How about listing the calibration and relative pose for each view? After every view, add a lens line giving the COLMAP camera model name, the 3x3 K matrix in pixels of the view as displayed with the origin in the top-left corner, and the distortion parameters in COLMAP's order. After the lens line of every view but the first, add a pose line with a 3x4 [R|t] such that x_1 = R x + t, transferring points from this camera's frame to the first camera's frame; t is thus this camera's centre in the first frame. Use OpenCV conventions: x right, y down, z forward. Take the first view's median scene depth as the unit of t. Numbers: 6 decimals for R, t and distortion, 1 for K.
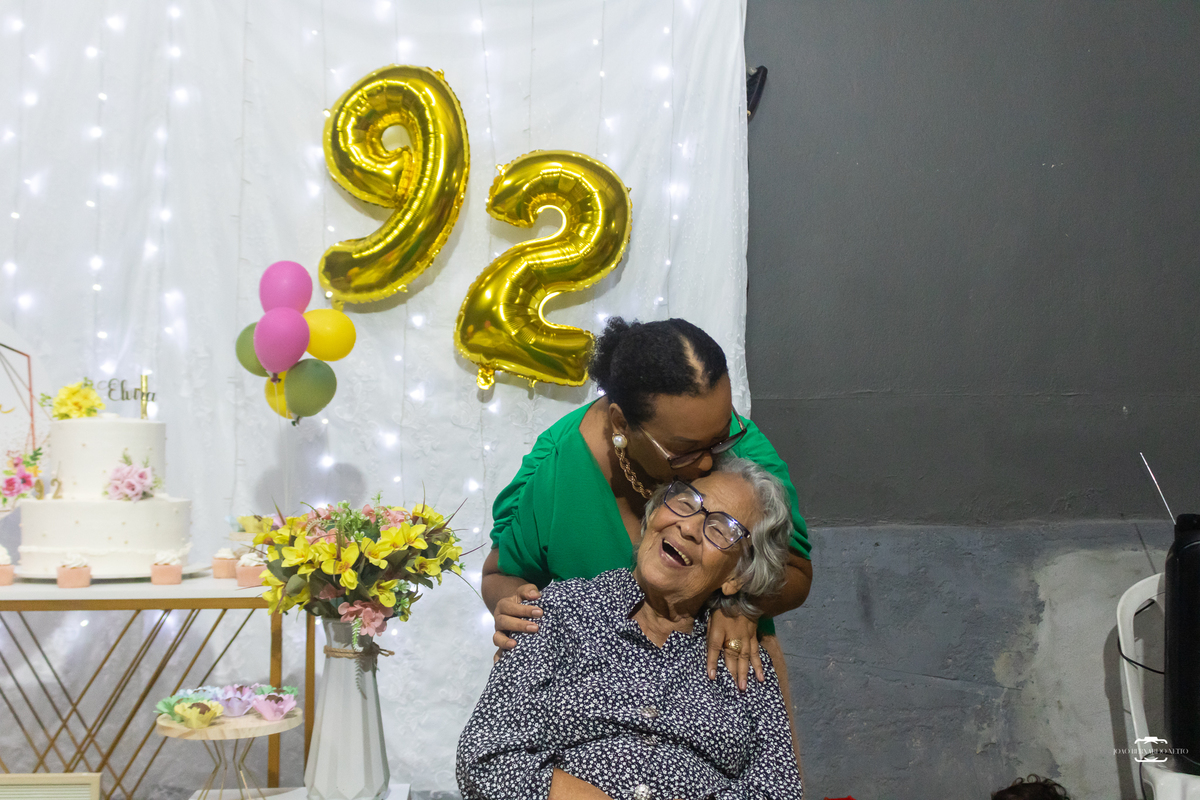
lens RADIAL K [[1251.0, 0, 597.3], [0, 1251.0, 415.7], [0, 0, 1]] dist [0.007660, -0.000200]
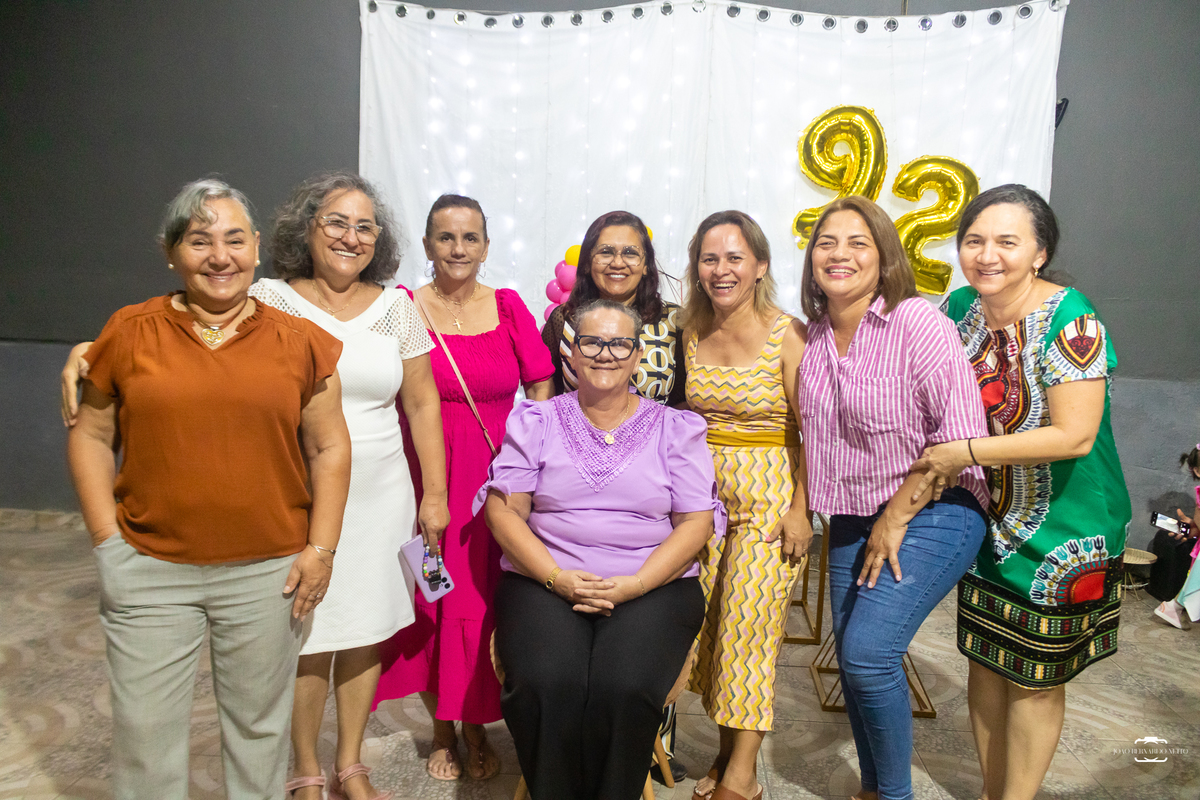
lens RADIAL K [[924.7, 0, 600.0], [0, 924.7, 400.0], [0, 0, 1]] dist [0.011245, 0.003499]
pose [[0.985453, 0.043900, -0.164183, -0.262633], [-0.018057, 0.987640, 0.155697, -0.069613], [0.168989, -0.150467, 0.974065, -0.363690]]
